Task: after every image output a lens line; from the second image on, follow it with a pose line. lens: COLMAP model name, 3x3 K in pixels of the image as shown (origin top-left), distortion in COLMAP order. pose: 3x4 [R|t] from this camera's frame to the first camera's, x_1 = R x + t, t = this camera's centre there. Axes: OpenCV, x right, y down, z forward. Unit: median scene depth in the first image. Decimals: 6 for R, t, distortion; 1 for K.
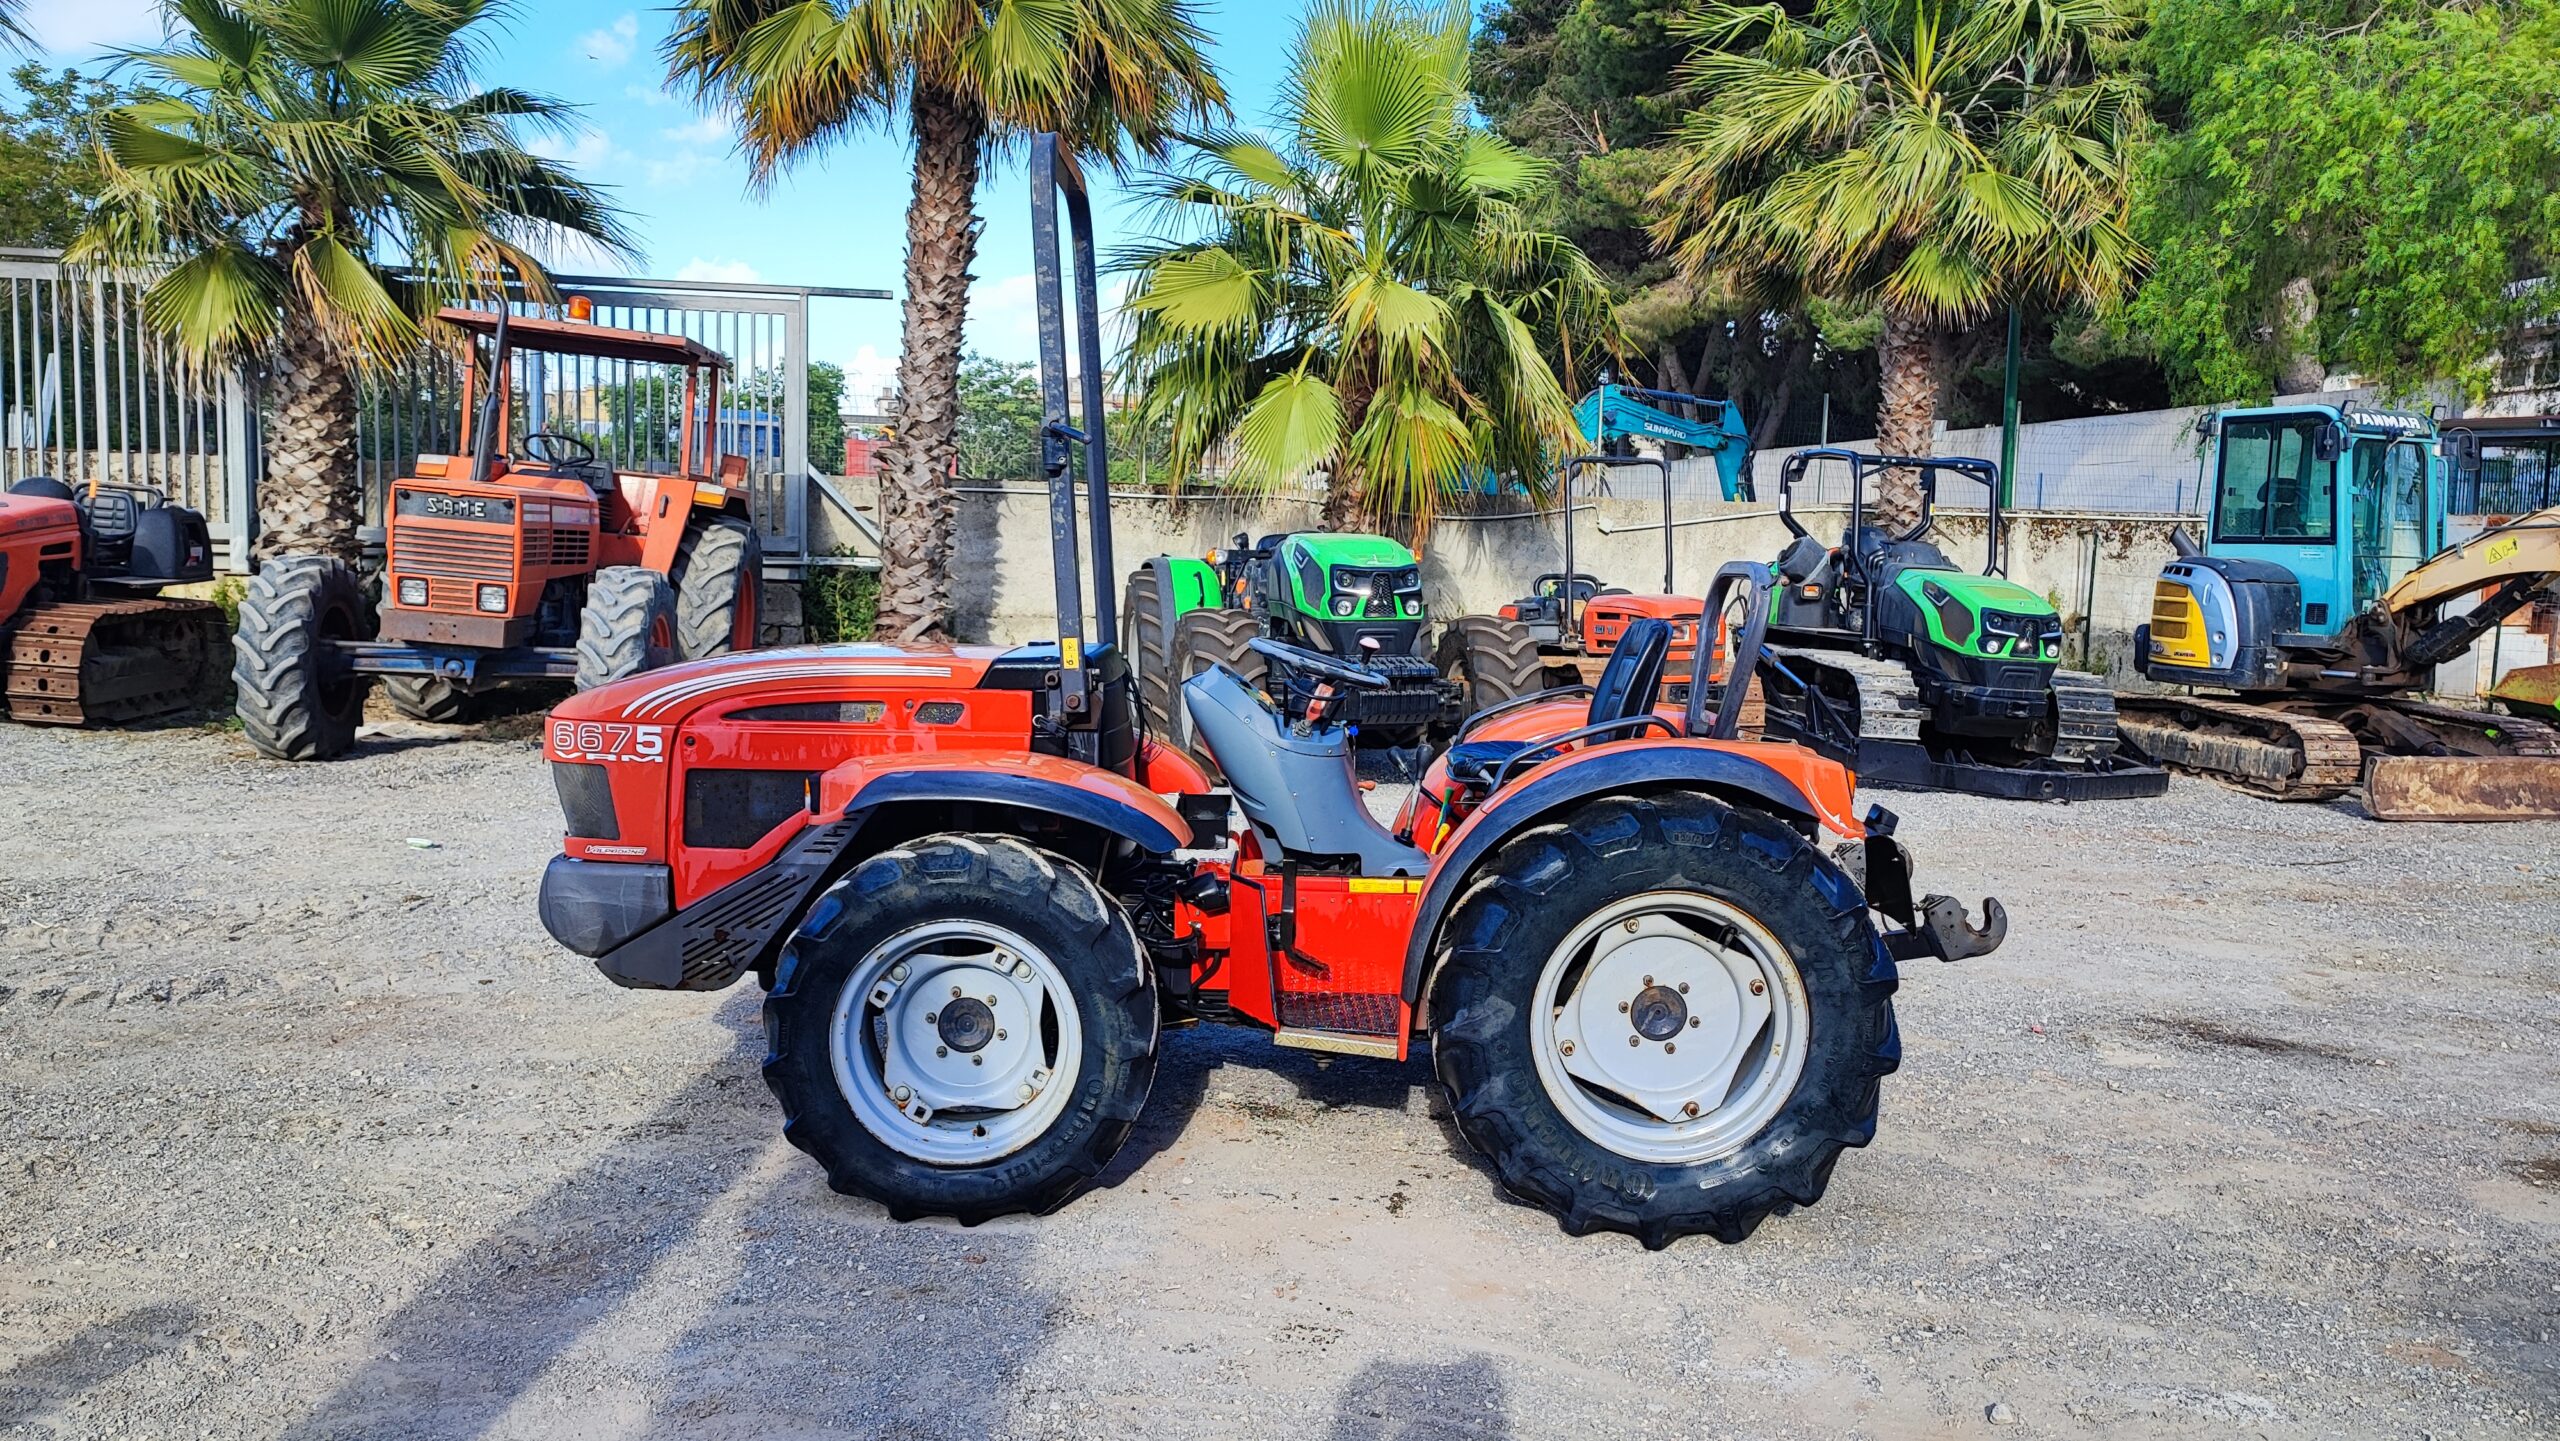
lens RADIAL K [[1829.3, 0, 1280.0], [0, 1829.3, 720.5], [0, 0, 1]] dist [0.026558, -0.004463]
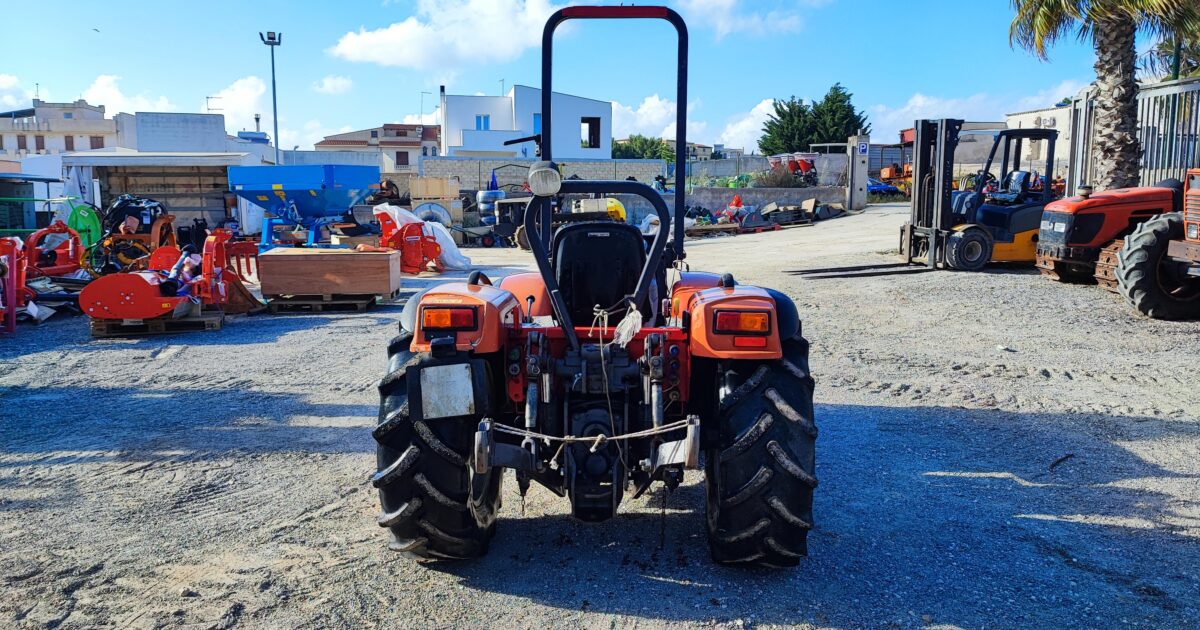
lens RADIAL K [[865.6, 0, 604.9], [0, 865.6, 314.2], [0, 0, 1]] dist [0.028363, -0.032268]
pose [[-0.039529, 0.101658, -0.994034, 0.326000], [-0.093869, 0.990034, 0.104982, -0.019391], [0.994800, 0.097458, -0.029593, 0.363075]]
